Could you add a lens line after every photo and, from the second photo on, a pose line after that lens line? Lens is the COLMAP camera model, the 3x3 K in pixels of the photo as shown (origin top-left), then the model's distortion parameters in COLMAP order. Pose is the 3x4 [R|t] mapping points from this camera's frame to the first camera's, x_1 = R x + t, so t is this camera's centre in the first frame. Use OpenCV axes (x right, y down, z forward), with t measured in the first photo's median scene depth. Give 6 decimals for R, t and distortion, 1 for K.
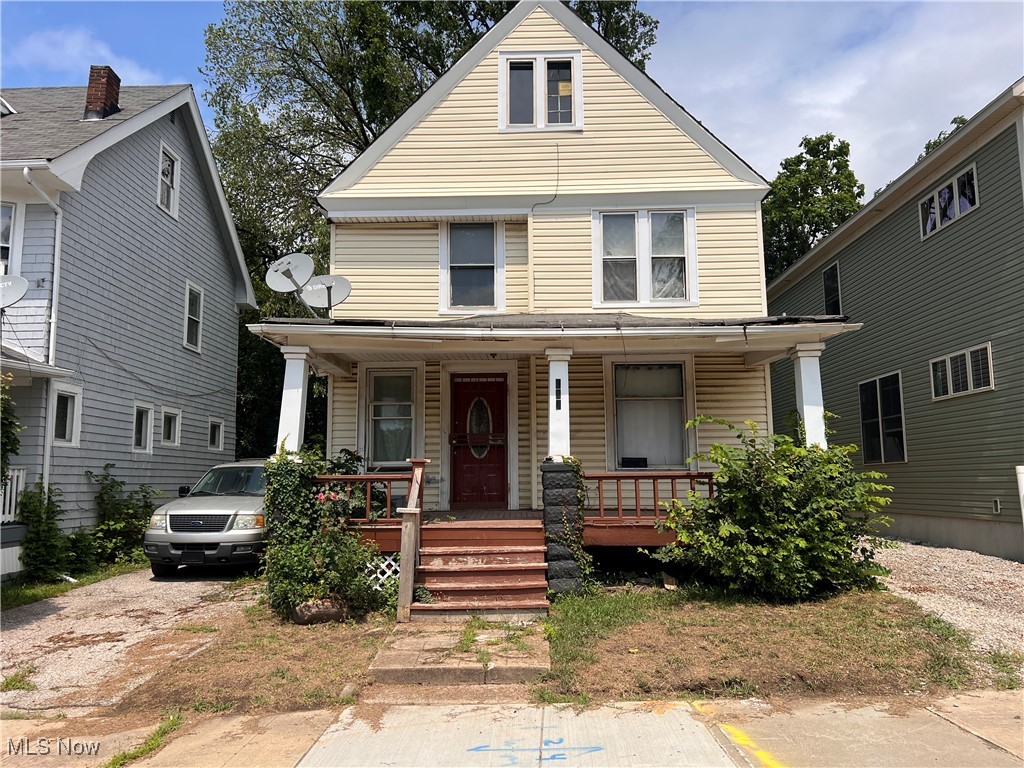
lens RADIAL K [[771.8, 0, 513.8], [0, 771.8, 385.2], [0, 0, 1]] dist [0.045021, -0.034367]
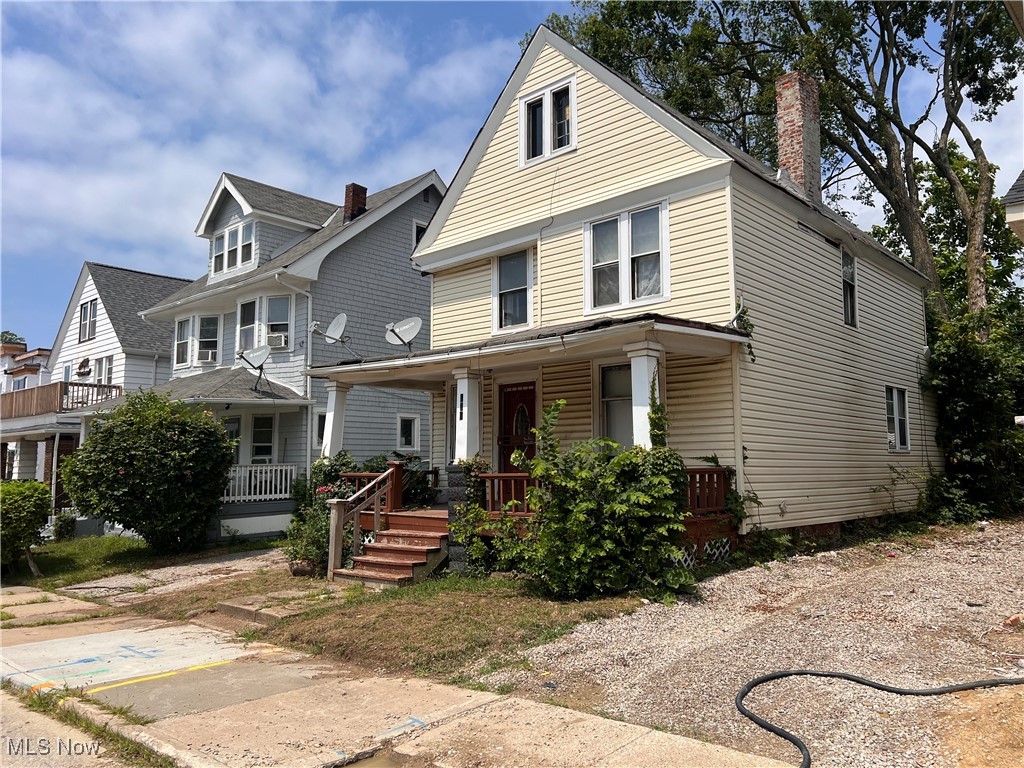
lens RADIAL K [[771.8, 0, 519.4], [0, 771.8, 384.2], [0, 0, 1]] dist [0.045021, -0.034367]
pose [[0.744213, -0.066878, -0.664586, 0.731827], [0.083952, 0.996450, -0.006263, -0.006827], [0.662646, -0.051132, 0.747185, 0.138735]]
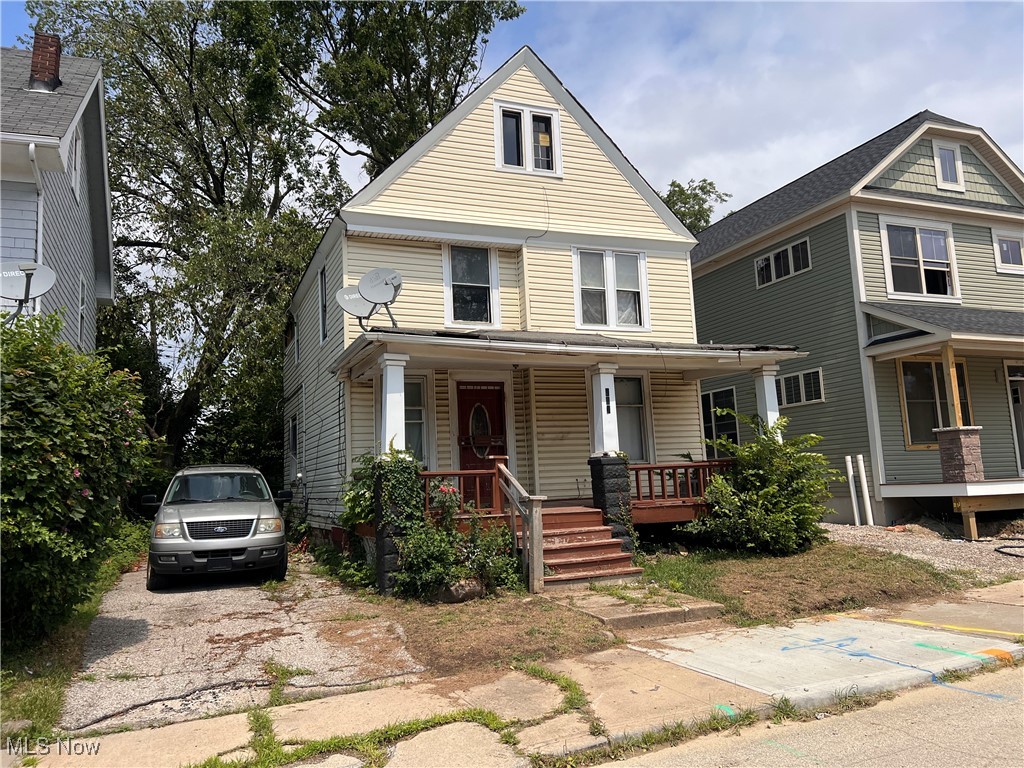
lens RADIAL K [[771.8, 0, 517.3], [0, 771.8, 380.3], [0, 0, 1]] dist [0.045021, -0.034367]
pose [[0.915561, 0.022690, 0.401537, -0.449313], [-0.014214, 0.999609, -0.024077, 0.008362], [-0.401927, 0.016337, 0.915526, -0.045826]]
